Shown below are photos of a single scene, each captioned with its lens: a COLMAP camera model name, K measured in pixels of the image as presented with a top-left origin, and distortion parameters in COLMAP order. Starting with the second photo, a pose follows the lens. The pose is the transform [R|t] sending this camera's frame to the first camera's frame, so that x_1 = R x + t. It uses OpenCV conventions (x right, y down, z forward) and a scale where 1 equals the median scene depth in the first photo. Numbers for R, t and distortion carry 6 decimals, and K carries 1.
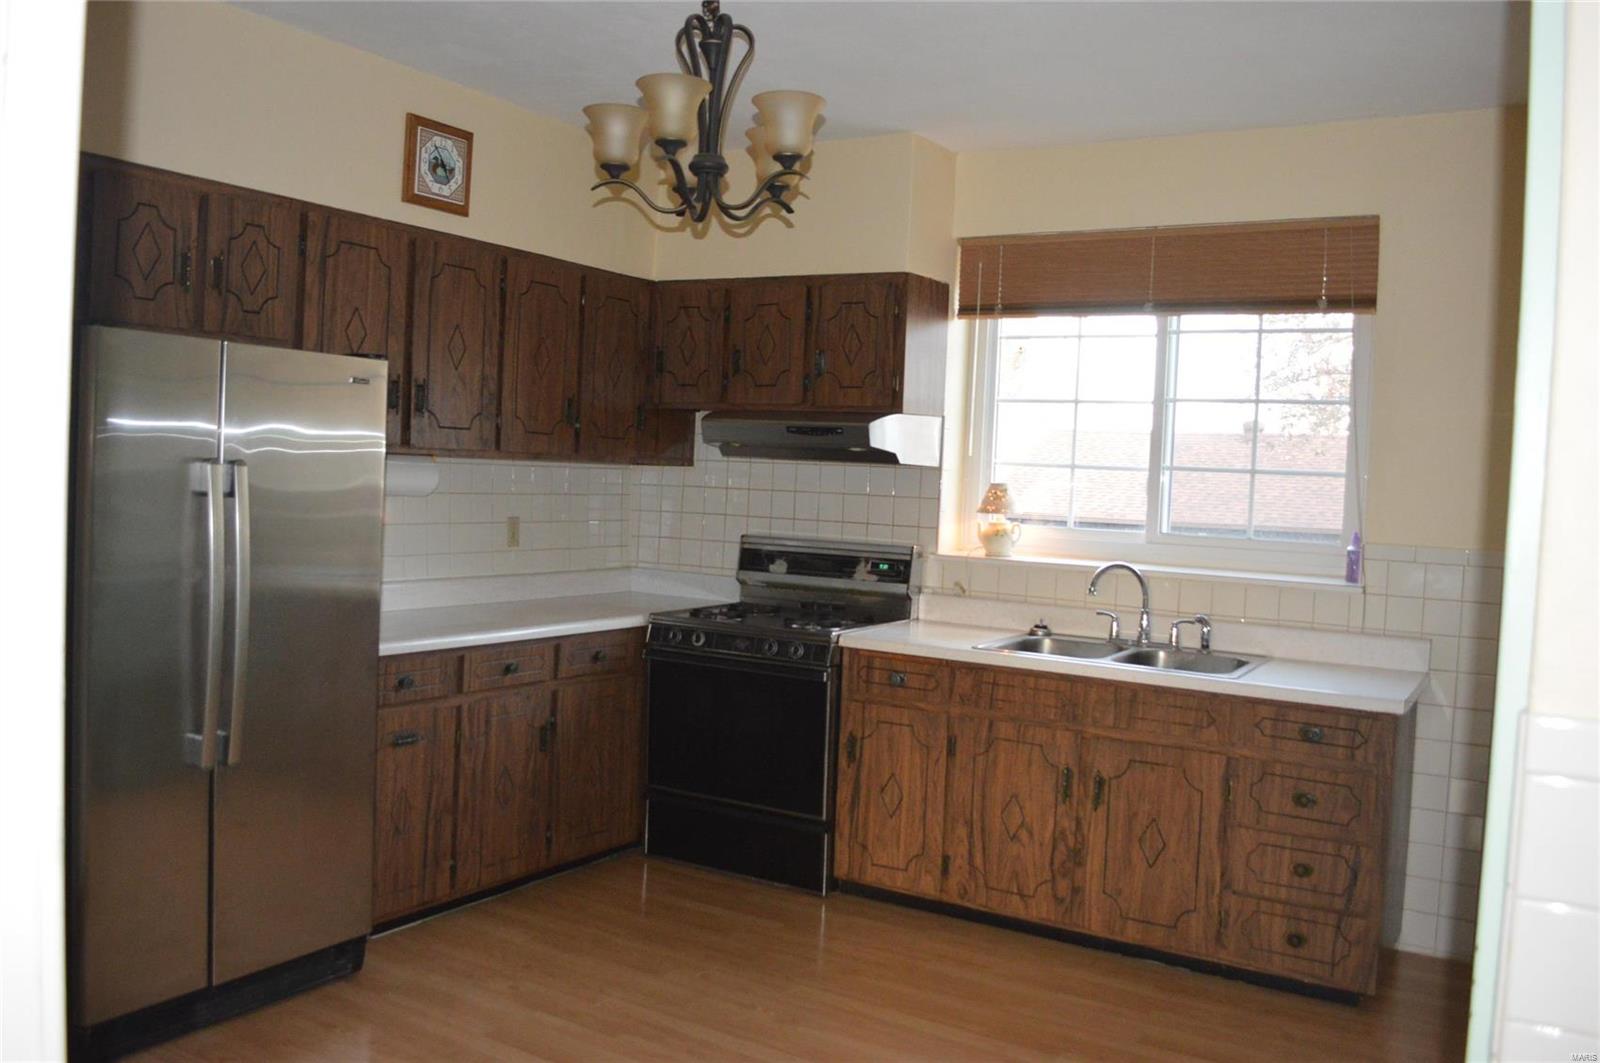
lens RADIAL K [[1314.5, 0, 801.0], [0, 1314.5, 530.7], [0, 0, 1]] dist [-0.071426, 0.004494]
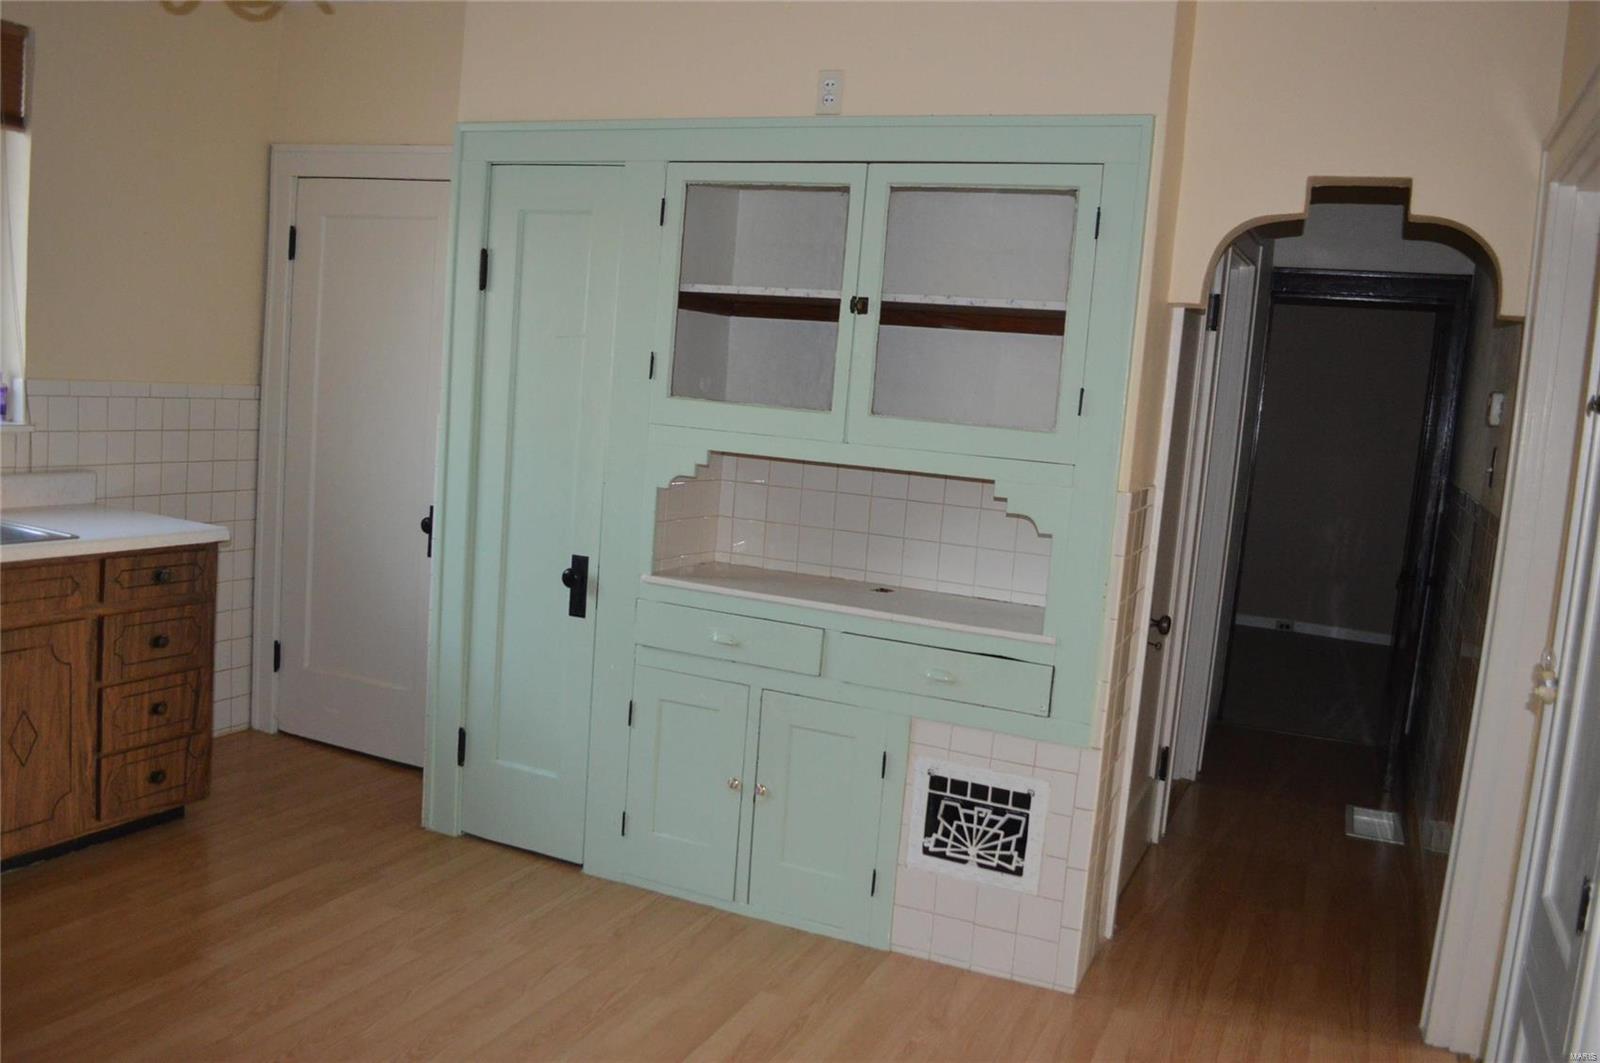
lens RADIAL K [[1314.5, 0, 800.2], [0, 1314.5, 529.9], [0, 0, 1]] dist [-0.071426, 0.004494]
pose [[-0.098371, -0.167231, 0.980998, -0.633169], [-0.035947, 0.985733, 0.164433, -0.062847], [-0.994500, -0.019088, -0.102979, 0.594842]]
